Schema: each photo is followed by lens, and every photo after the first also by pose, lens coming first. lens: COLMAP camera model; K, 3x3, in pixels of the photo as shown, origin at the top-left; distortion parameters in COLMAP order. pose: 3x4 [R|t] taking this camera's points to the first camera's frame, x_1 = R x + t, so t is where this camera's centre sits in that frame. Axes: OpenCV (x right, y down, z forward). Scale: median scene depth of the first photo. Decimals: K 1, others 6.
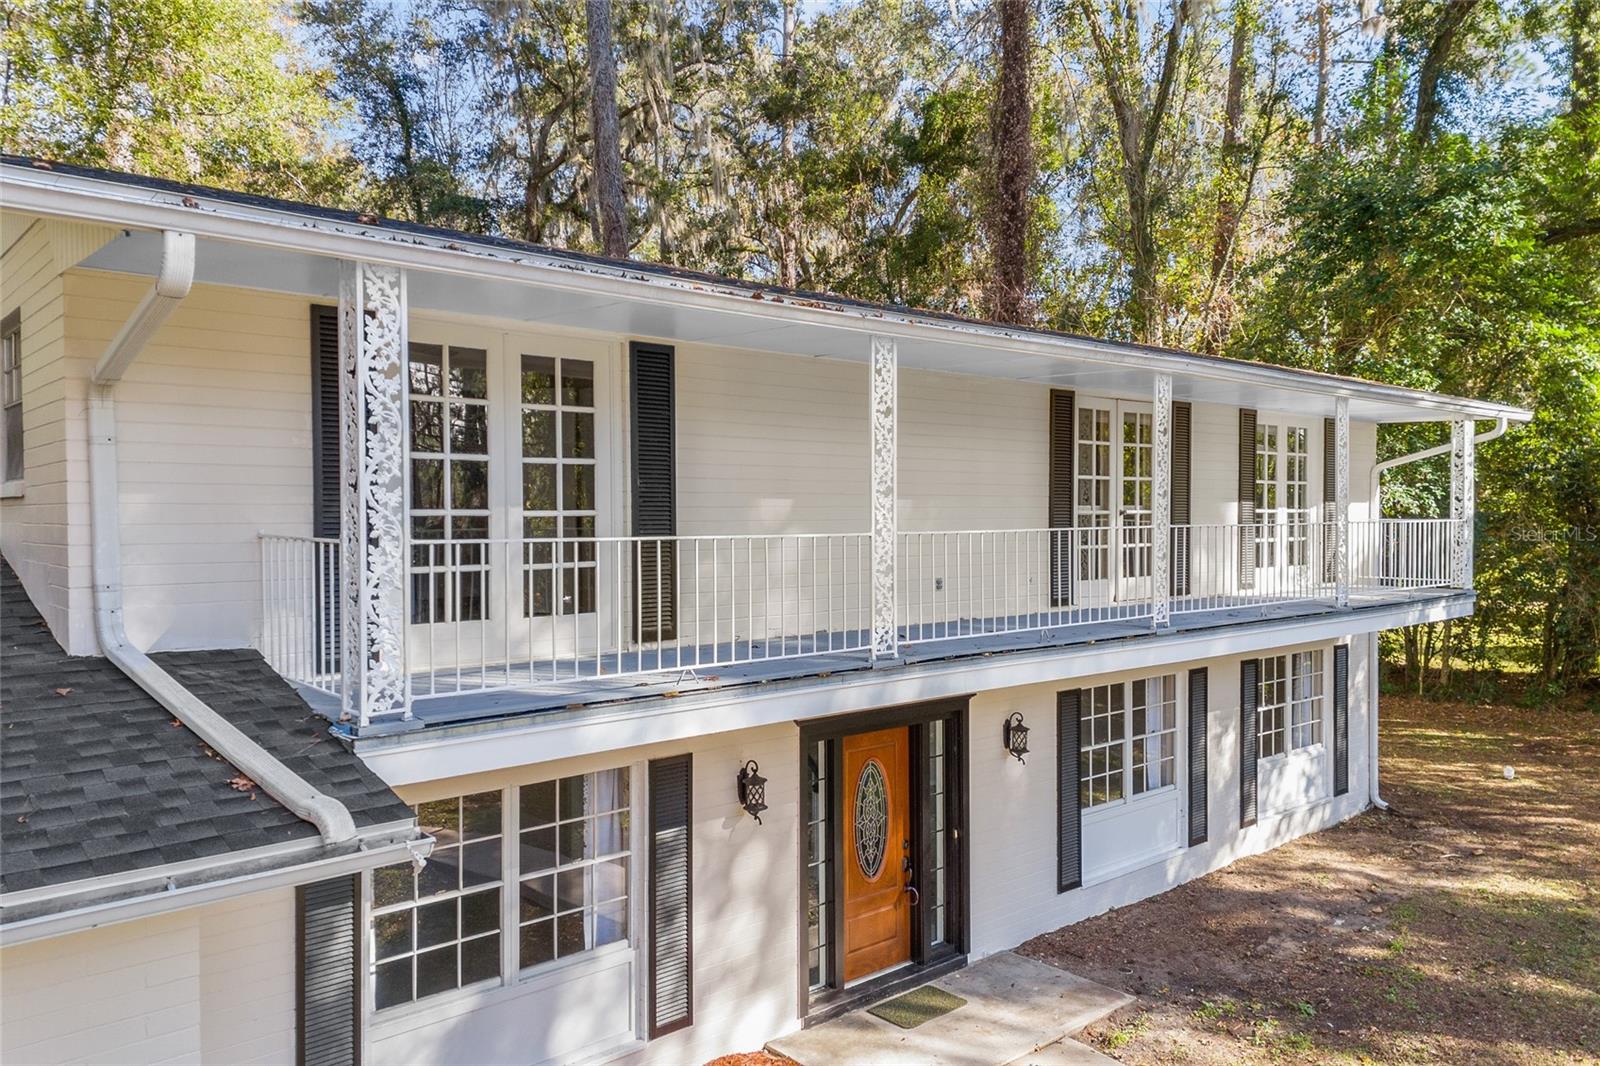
lens RADIAL K [[1143.7, 0, 800.0], [0, 1143.7, 533.0], [0, 0, 1]] dist [0.061494, -0.052220]
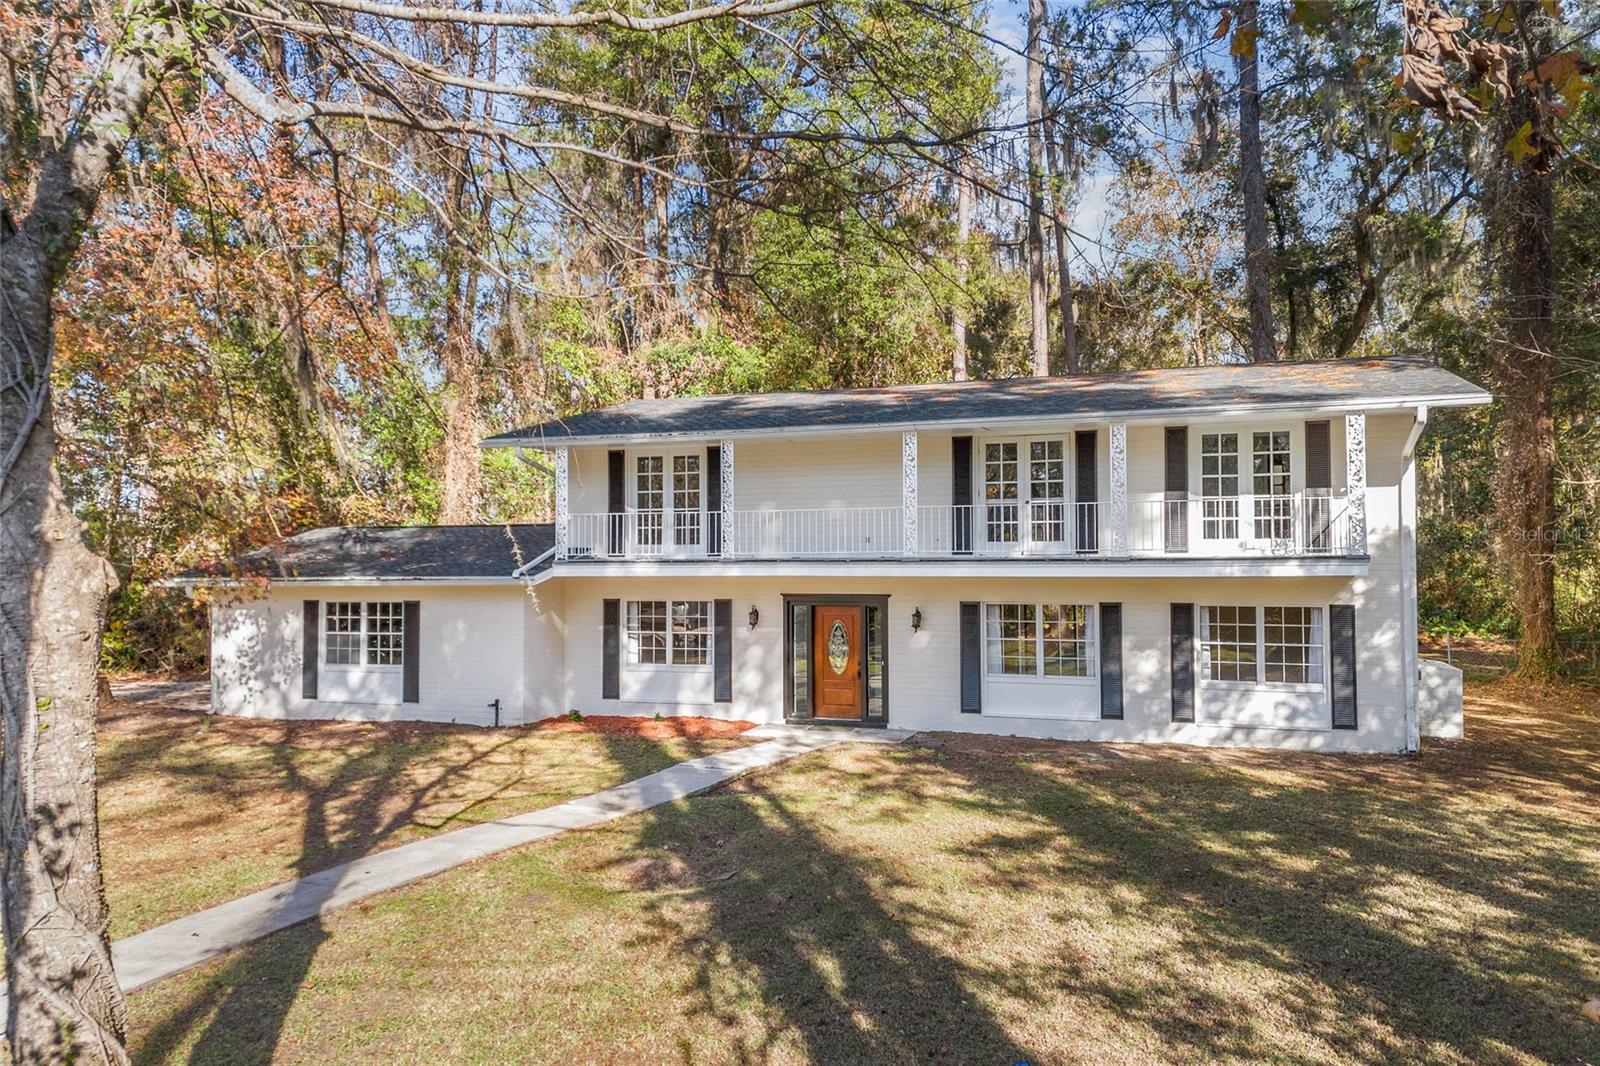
lens RADIAL K [[1143.7, 0, 800.0], [0, 1143.7, 533.0], [0, 0, 1]] dist [0.061494, -0.052220]
pose [[0.504931, -0.011053, -0.863089, 1.666270], [-0.007514, 0.999824, -0.017200, 0.062055], [0.863127, 0.015170, 0.504759, -0.139958]]
